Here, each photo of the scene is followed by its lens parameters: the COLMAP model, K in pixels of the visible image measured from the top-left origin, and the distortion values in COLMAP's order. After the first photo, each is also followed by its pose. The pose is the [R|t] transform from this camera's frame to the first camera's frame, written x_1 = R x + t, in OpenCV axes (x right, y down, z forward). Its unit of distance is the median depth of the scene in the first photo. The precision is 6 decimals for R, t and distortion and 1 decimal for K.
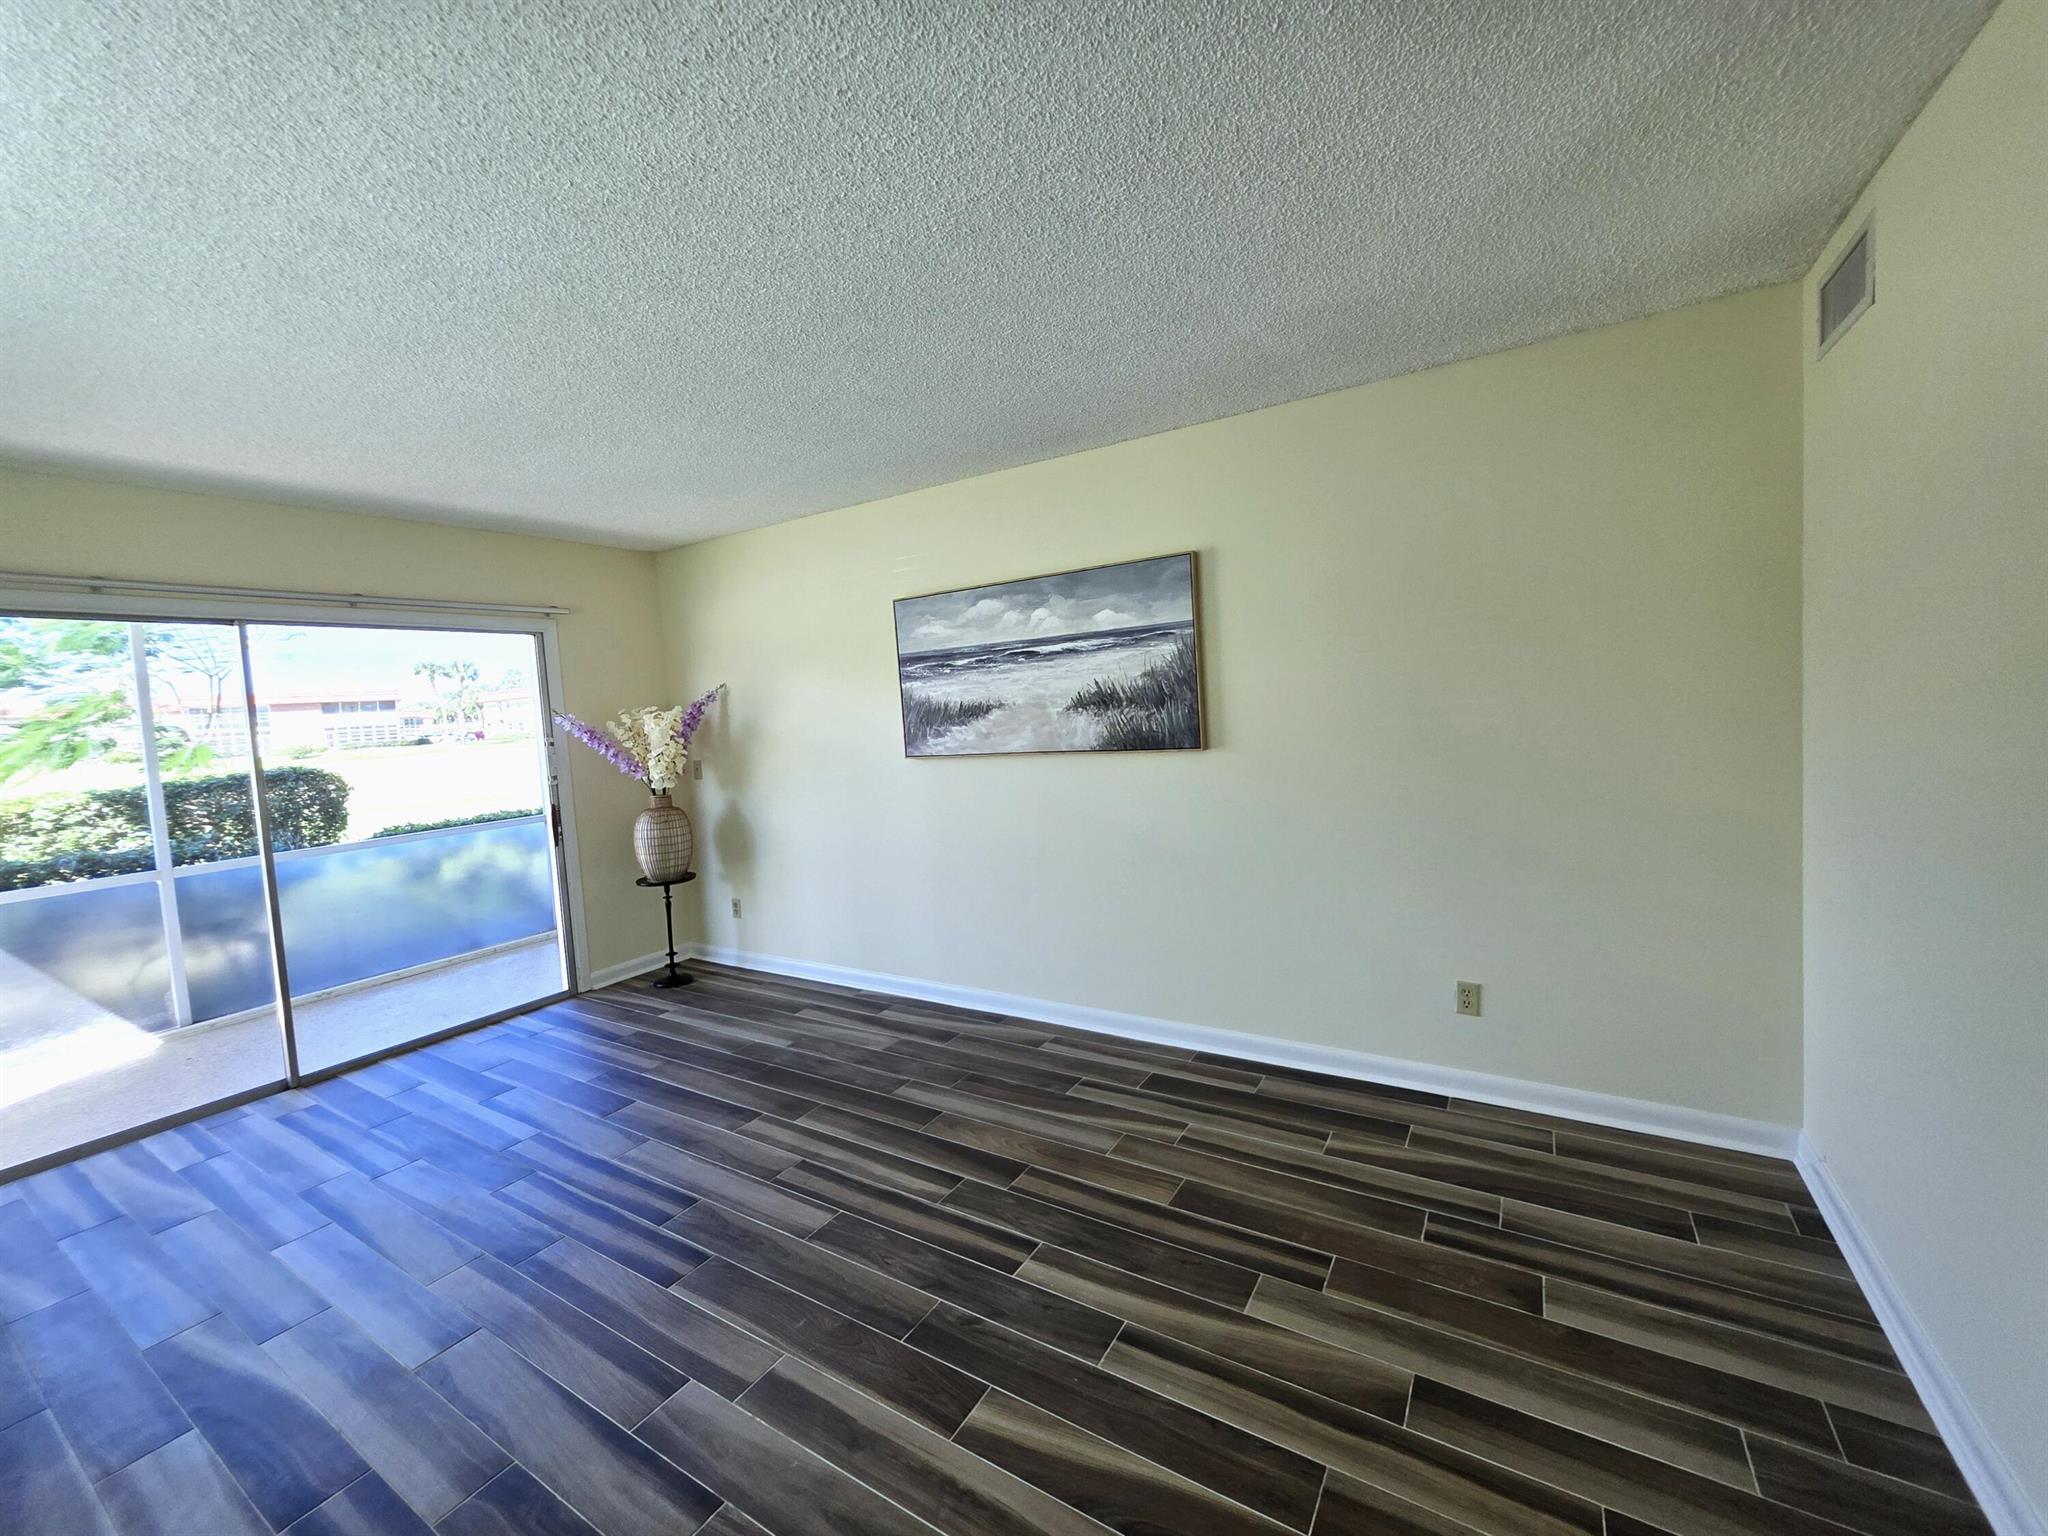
lens RADIAL K [[821.2, 0, 1017.8], [0, 821.2, 752.0], [0, 0, 1]] dist [0.002547, -0.000507]
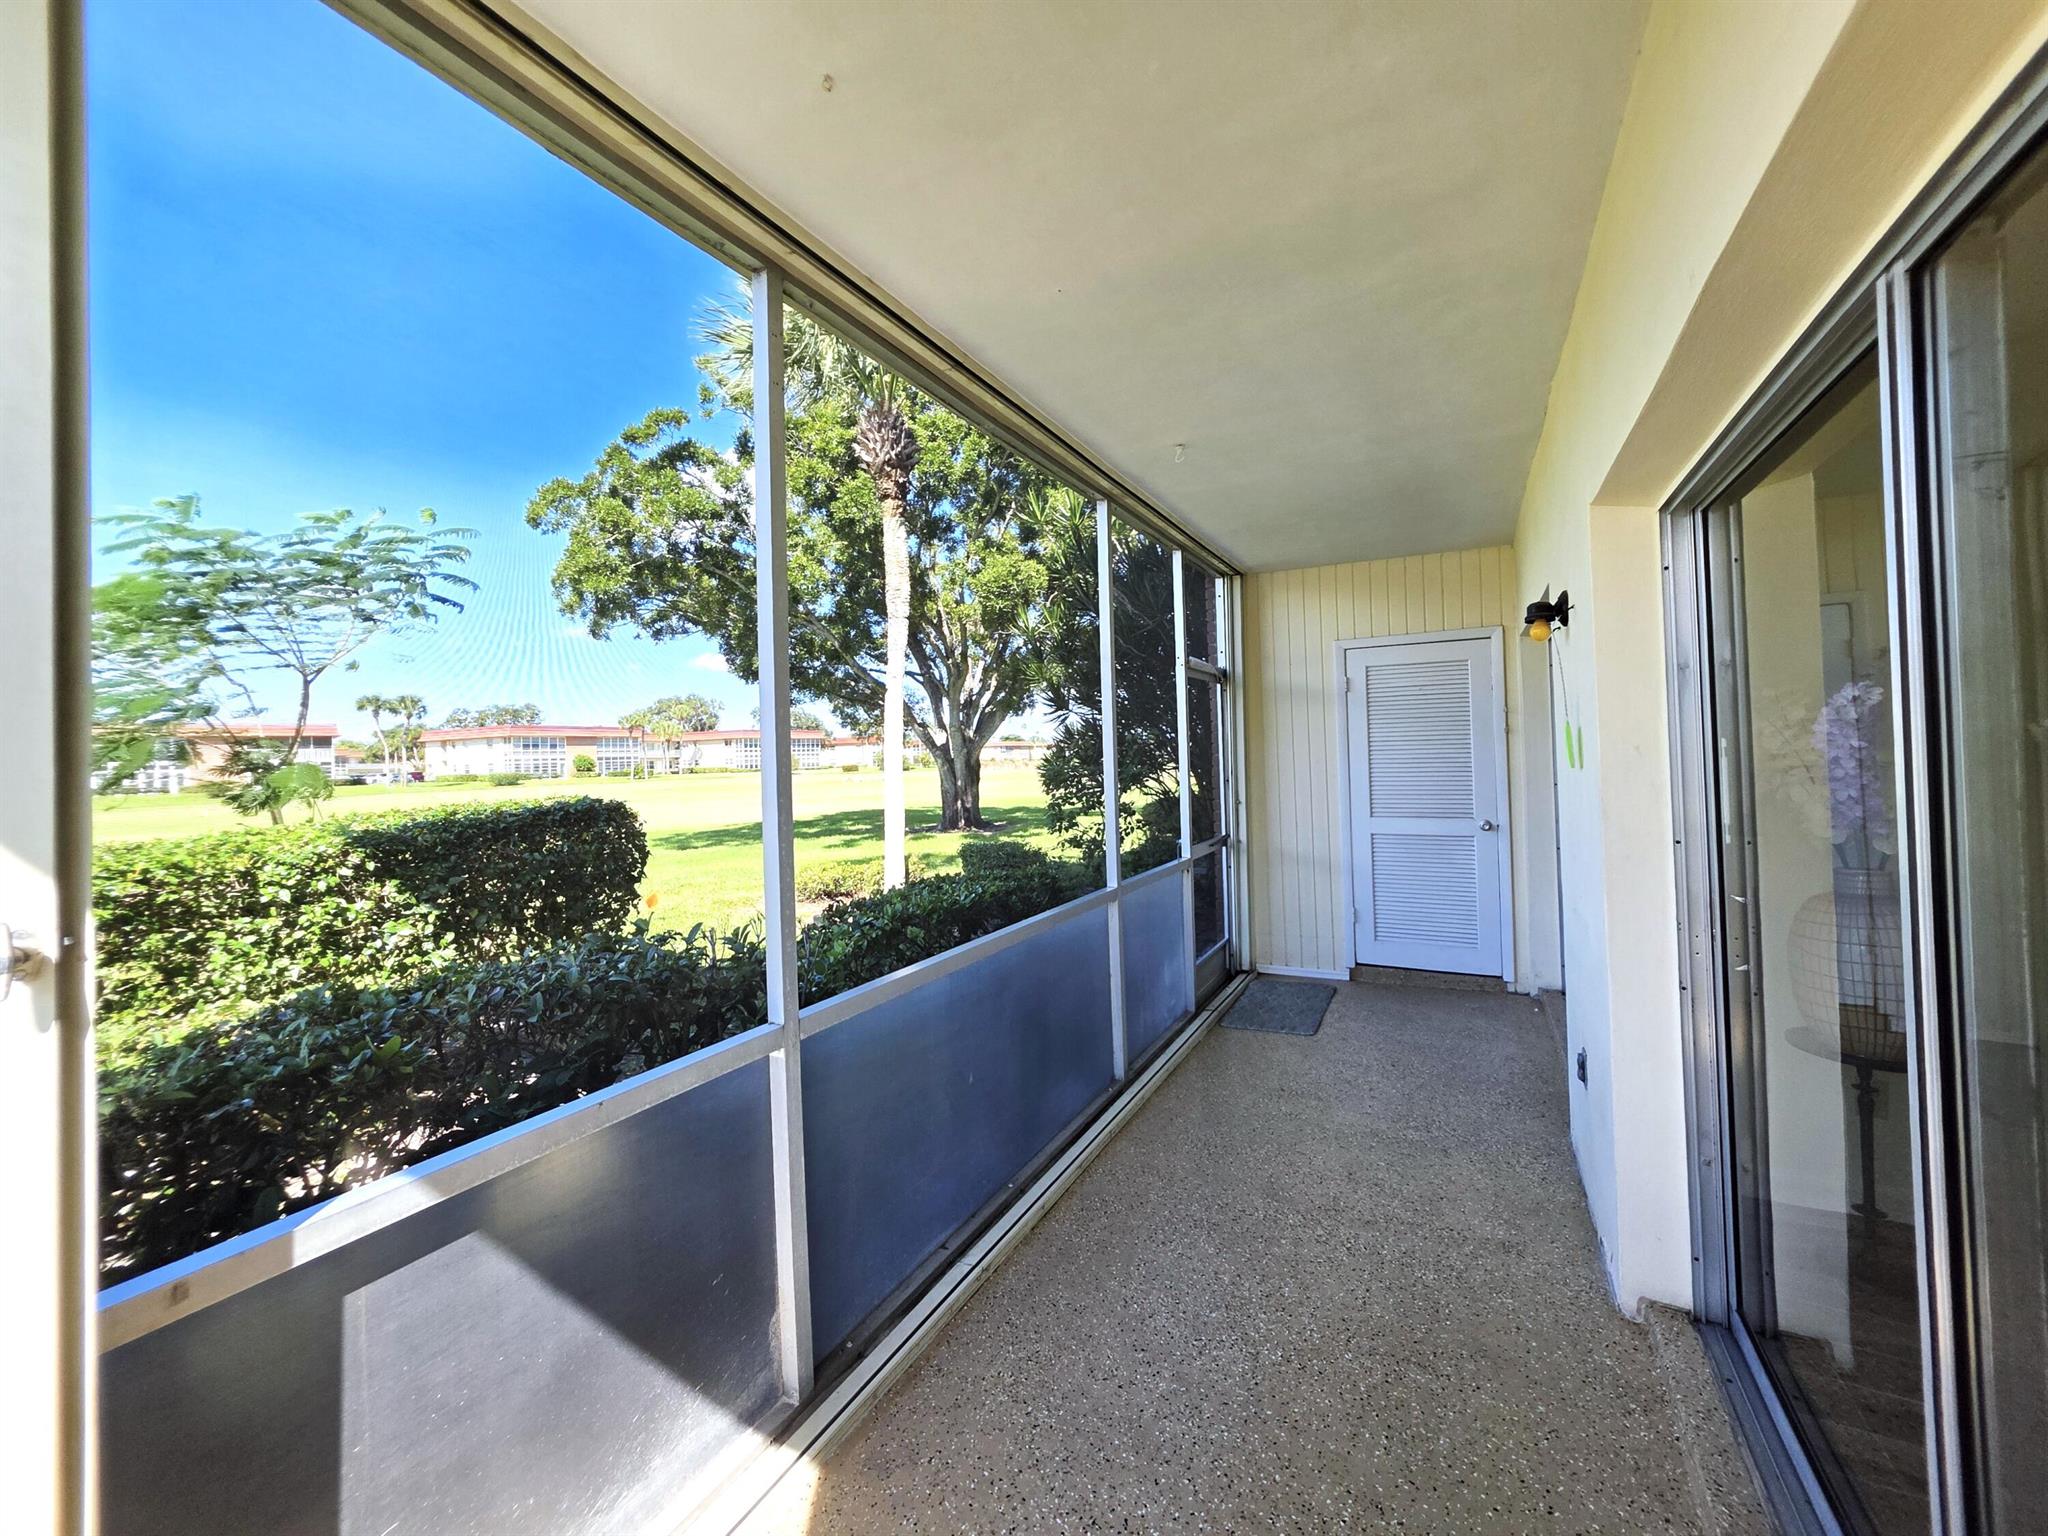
lens RADIAL K [[821.2, 0, 1017.5], [0, 821.2, 749.1], [0, 0, 1]] dist [0.002547, -0.000507]
pose [[0.997281, 0.028104, 0.068125, -1.251247], [-0.023060, 0.997011, -0.073737, 0.040287], [-0.069994, 0.071965, 0.994948, 0.731892]]
